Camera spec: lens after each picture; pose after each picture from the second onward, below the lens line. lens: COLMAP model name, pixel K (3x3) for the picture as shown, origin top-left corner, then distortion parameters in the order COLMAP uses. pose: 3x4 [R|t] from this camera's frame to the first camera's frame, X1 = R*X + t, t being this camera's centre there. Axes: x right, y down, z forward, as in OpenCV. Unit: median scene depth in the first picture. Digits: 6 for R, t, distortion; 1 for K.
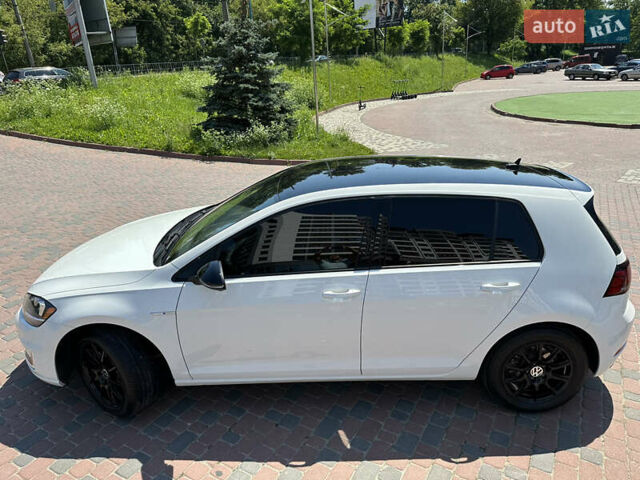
lens RADIAL K [[456.9, 0, 318.6], [0, 456.9, 239.0], [0, 0, 1]] dist [-0.003462, -0.004056]
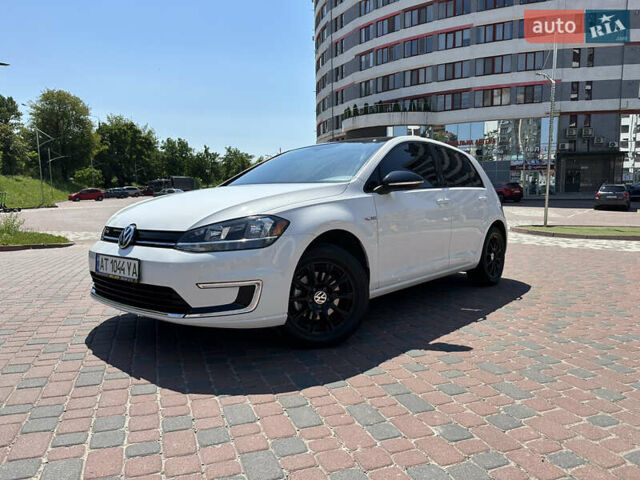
lens RADIAL K [[452.6, 0, 321.5], [0, 452.6, 240.1], [0, 0, 1]] dist [0.033330, -0.048767]
pose [[0.633290, -0.043247, 0.772705, -0.077468], [0.252292, 0.955431, -0.153299, 0.021639], [-0.731636, 0.292030, 0.615976, 0.028072]]
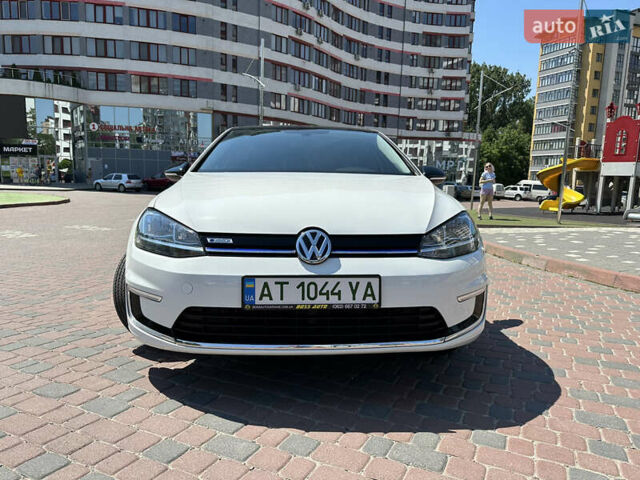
lens RADIAL K [[451.9, 0, 320.0], [0, 451.9, 240.0], [0, 0, 1]] dist [0.031707, -0.040647]
pose [[-0.069542, -0.080575, 0.994320, -0.087624], [0.326412, 0.940029, 0.099004, 0.001434], [-0.942666, 0.331442, -0.039071, 0.083938]]
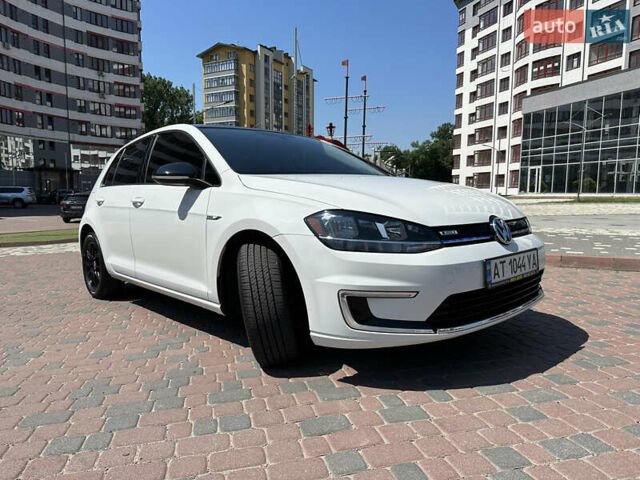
lens RADIAL K [[449.7, 0, 318.5], [0, 449.7, 242.5], [0, 0, 1]] dist [0.028288, -0.038385]
pose [[-0.686212, -0.027053, 0.726898, -0.069982], [0.284682, 0.909609, 0.302600, -0.013798], [-0.669379, 0.414583, -0.616484, 0.127543]]
